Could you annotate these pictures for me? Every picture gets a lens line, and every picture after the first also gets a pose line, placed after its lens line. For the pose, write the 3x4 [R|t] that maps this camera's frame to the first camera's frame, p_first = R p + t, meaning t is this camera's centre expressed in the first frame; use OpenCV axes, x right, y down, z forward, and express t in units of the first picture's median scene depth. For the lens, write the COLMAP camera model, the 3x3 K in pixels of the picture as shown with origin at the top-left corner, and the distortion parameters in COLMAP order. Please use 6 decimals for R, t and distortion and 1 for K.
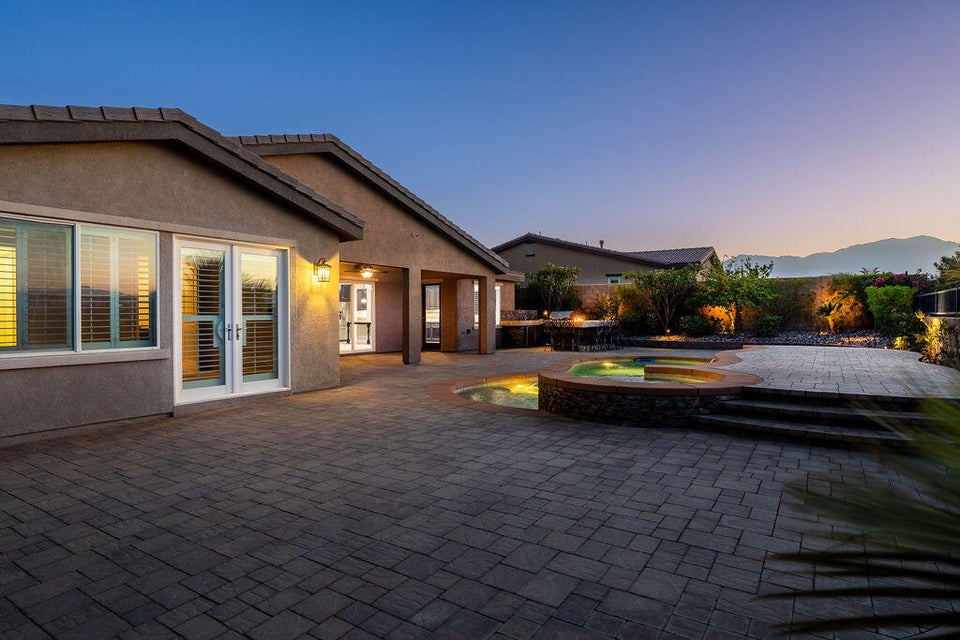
lens RADIAL K [[536.5, 0, 480.0], [0, 536.5, 320.0], [0, 0, 1]] dist [0.000733, 0.000969]
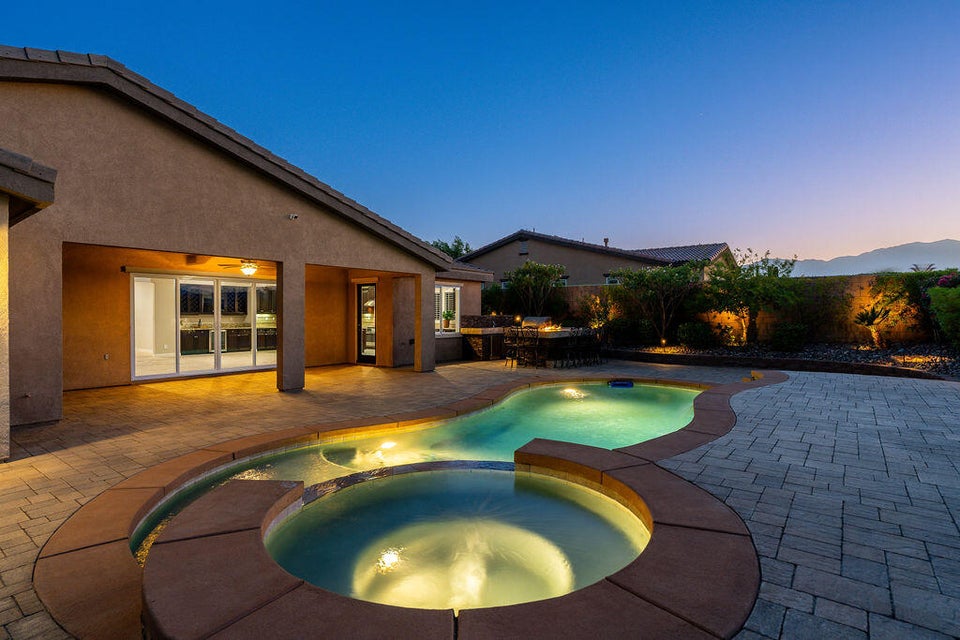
lens RADIAL K [[502.8, 0, 481.9], [0, 502.8, 312.0], [0, 0, 1]] dist [0.001056, -0.000041]
pose [[0.998176, 0.003586, -0.060265, 0.124815], [-0.004461, 0.999887, -0.014378, -0.012610], [0.060206, 0.014620, 0.998079, 0.226123]]
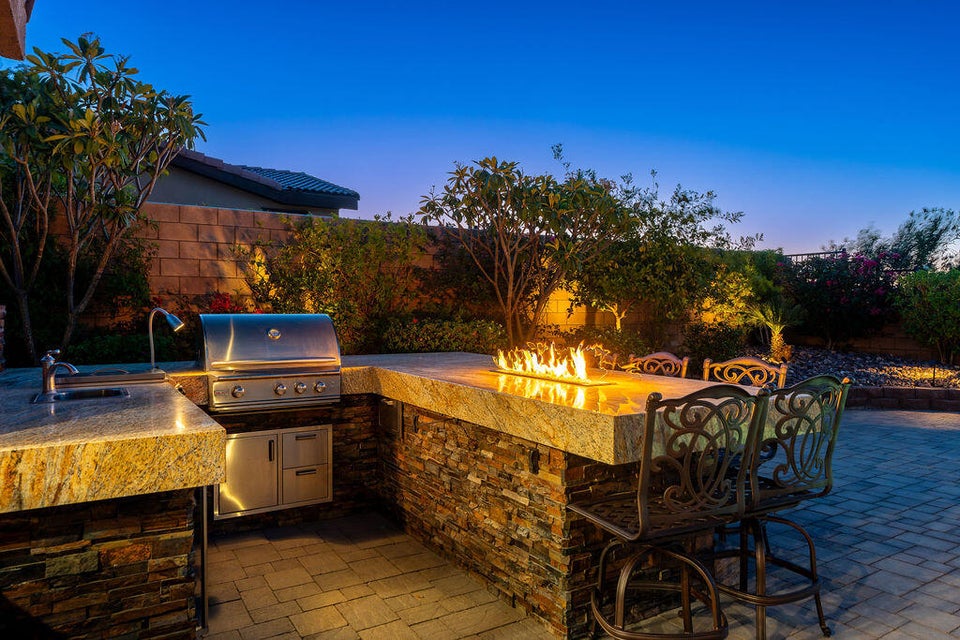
lens RADIAL K [[625.4, 0, 480.0], [0, 625.4, 320.0], [0, 0, 1]] dist [-0.002005, 0.004508]
pose [[0.413670, -0.008402, 0.910388, 0.000912], [0.011648, 0.999924, 0.003935, -0.015580], [-0.910352, 0.008977, 0.413736, 0.938413]]
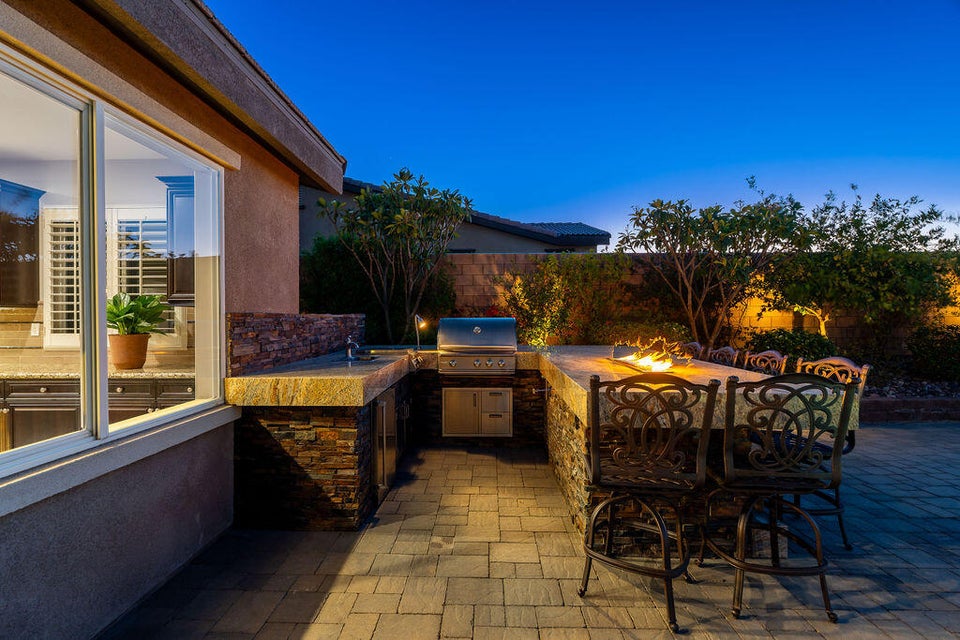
lens RADIAL K [[434.2, 0, 480.0], [0, 434.2, 320.0], [0, 0, 1]] dist [-0.000633, 0.000388]
pose [[0.843488, -0.002797, 0.537141, 0.034515], [0.008012, 0.999941, -0.007374, -0.014603], [-0.537089, 0.010524, 0.843460, 0.884273]]
